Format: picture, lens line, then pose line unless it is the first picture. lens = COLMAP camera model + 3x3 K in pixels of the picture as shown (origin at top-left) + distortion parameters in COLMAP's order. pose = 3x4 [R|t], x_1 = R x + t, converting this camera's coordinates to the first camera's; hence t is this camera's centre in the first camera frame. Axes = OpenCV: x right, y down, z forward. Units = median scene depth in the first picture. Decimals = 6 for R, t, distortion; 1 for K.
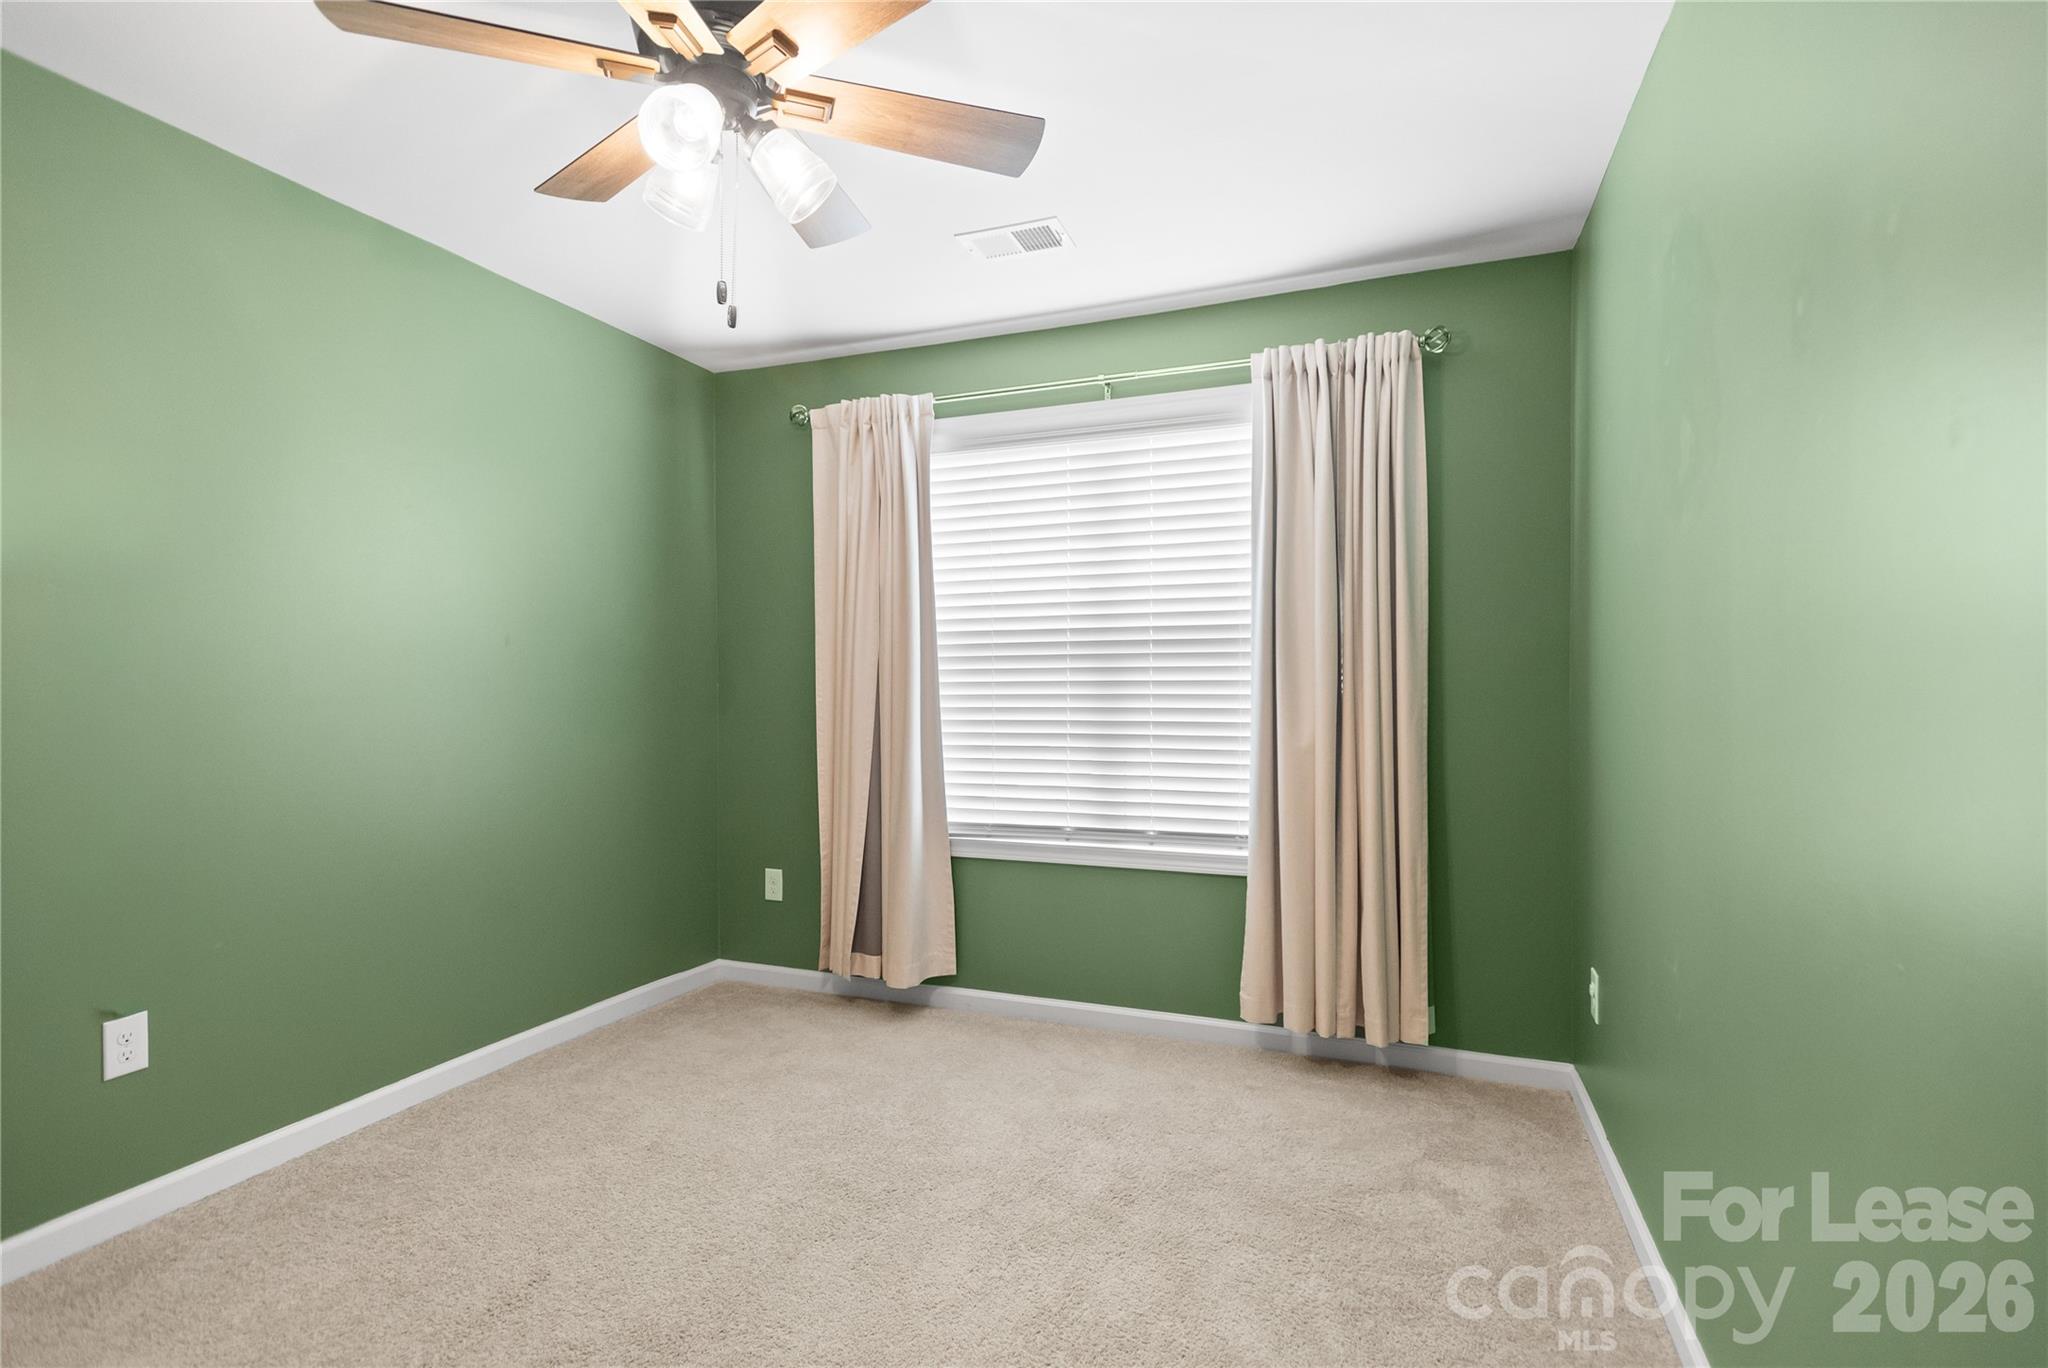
lens RADIAL K [[977.1, 0, 1013.5], [0, 977.1, 683.9], [0, 0, 1]] dist [0.009825, -0.000076]
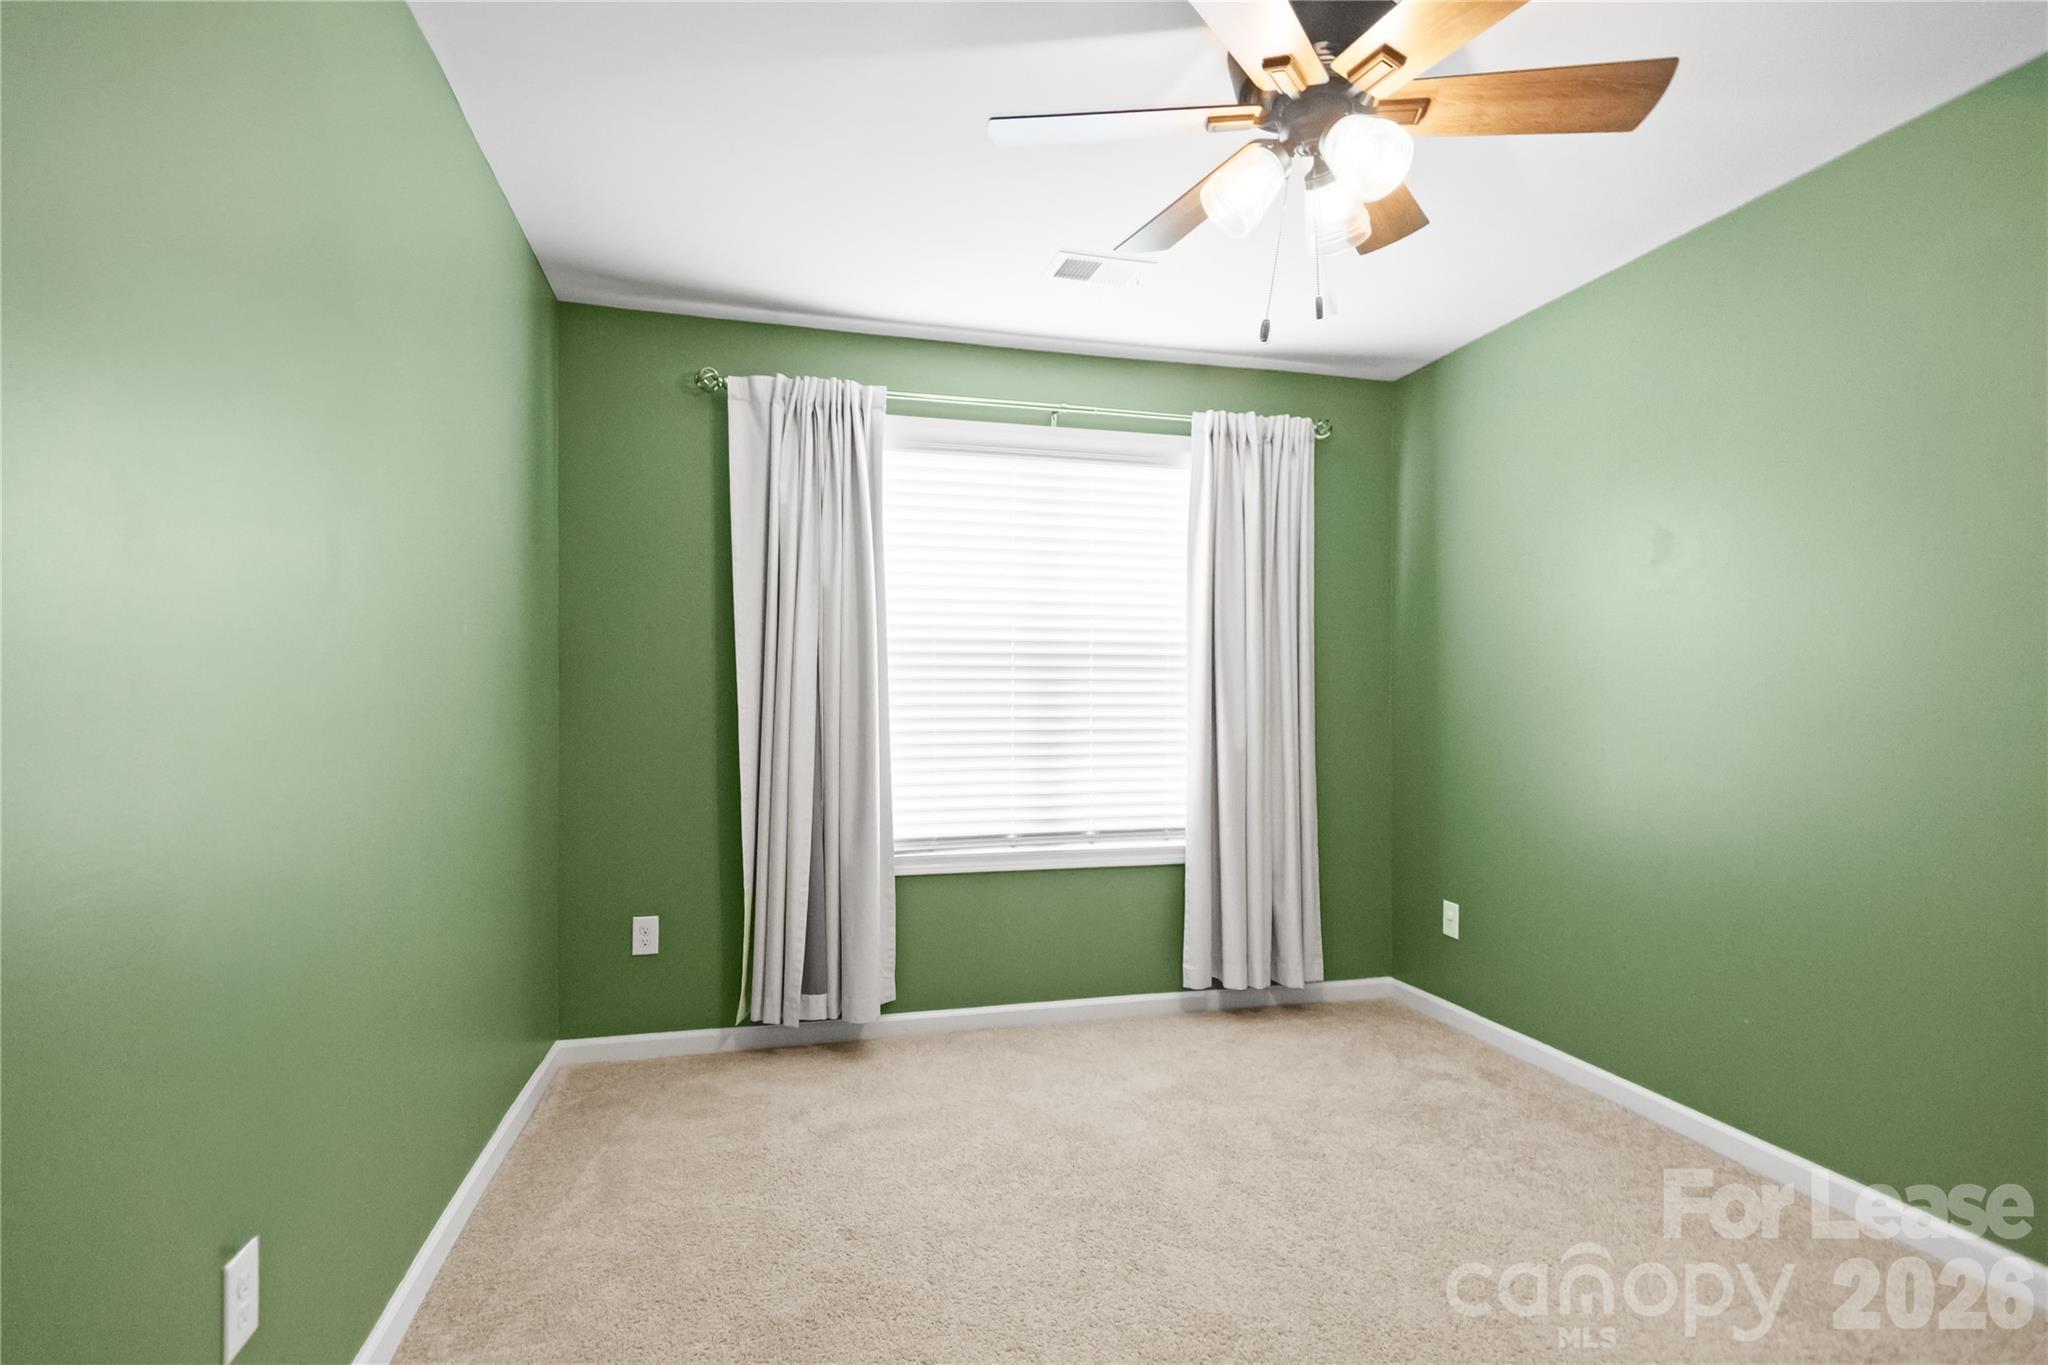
lens RADIAL K [[977.1, 0, 1013.5], [0, 977.1, 682.4], [0, 0, 1]] dist [0.009825, -0.000076]
pose [[0.812050, 0.015389, 0.583385, -0.561598], [-0.005631, 0.999812, -0.018536, 0.006874], [-0.583561, 0.011767, 0.811984, 0.170439]]
